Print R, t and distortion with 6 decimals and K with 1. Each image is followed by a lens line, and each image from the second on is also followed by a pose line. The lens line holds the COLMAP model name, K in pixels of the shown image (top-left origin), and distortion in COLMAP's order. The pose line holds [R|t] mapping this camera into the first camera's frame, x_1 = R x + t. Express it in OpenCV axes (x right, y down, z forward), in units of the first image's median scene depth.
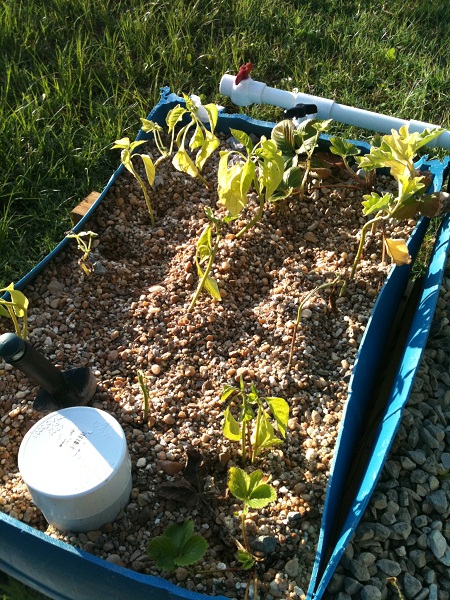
lens RADIAL K [[526.5, 0, 225.0], [0, 526.5, 300.0], [0, 0, 1]] dist [0.011968, 0.012494]
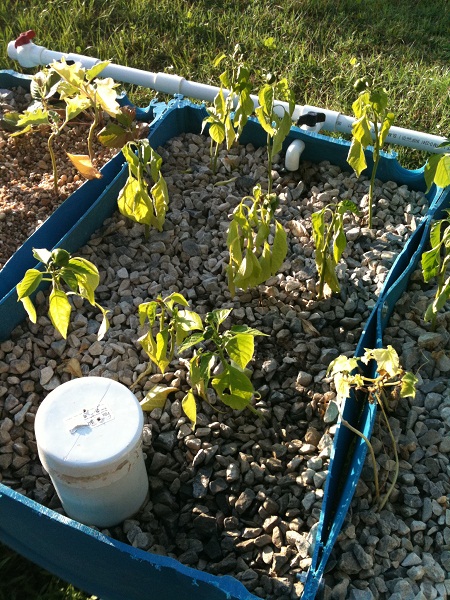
lens RADIAL K [[488.0, 0, 225.0], [0, 488.0, 300.0], [0, 0, 1]] dist [0.049490, 0.002724]
pose [[0.999425, -0.026596, -0.021027, 0.375825], [0.026564, 0.999646, -0.001789, 0.127901], [0.021067, 0.001229, 0.999777, -0.074131]]
